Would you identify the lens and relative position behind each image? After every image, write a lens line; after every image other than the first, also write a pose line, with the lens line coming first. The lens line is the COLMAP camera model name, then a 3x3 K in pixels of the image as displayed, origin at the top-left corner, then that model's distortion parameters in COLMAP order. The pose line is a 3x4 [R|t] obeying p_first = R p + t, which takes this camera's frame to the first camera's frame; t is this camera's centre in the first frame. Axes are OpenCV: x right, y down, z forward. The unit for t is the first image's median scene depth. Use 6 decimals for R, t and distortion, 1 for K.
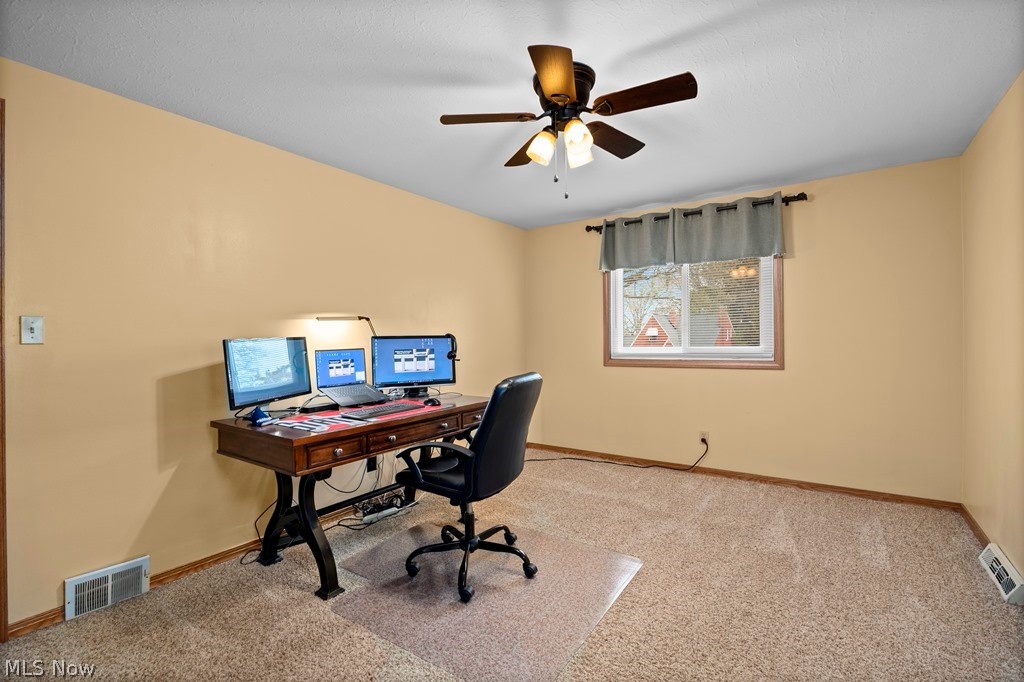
lens RADIAL K [[455.4, 0, 513.5], [0, 455.4, 343.0], [0, 0, 1]] dist [-0.009947, -0.000274]
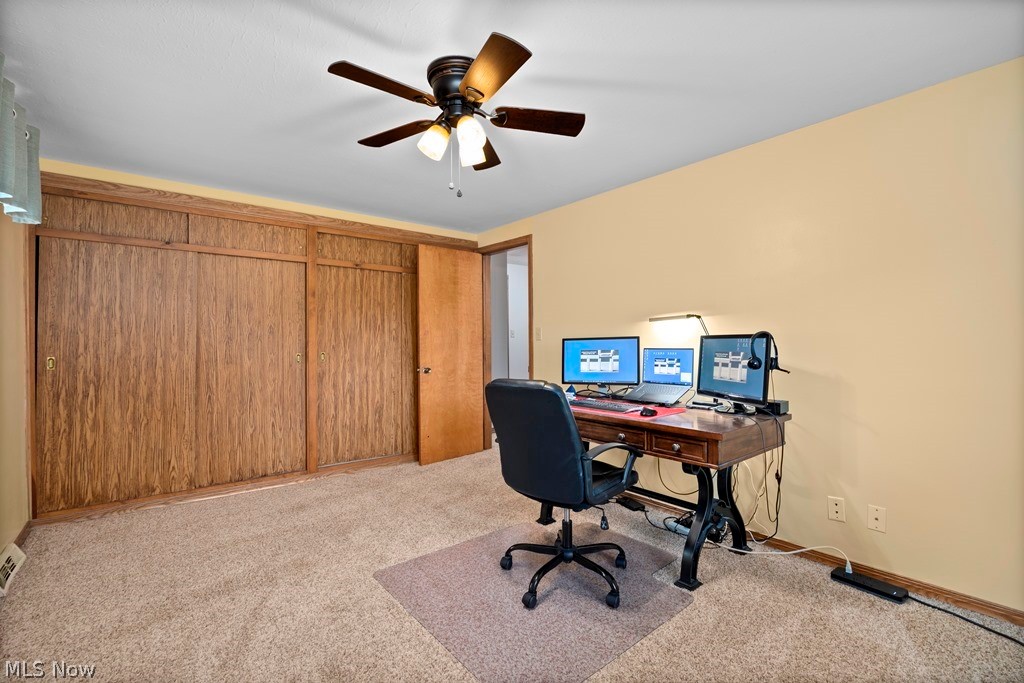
lens RADIAL K [[455.4, 0, 513.4], [0, 455.4, 337.0], [0, 0, 1]] dist [-0.009947, -0.000274]
pose [[-0.269495, 0.003530, -0.962995, 0.739794], [0.003390, 0.999991, 0.002717, -0.016786], [0.962996, -0.002532, -0.269505, 0.991484]]
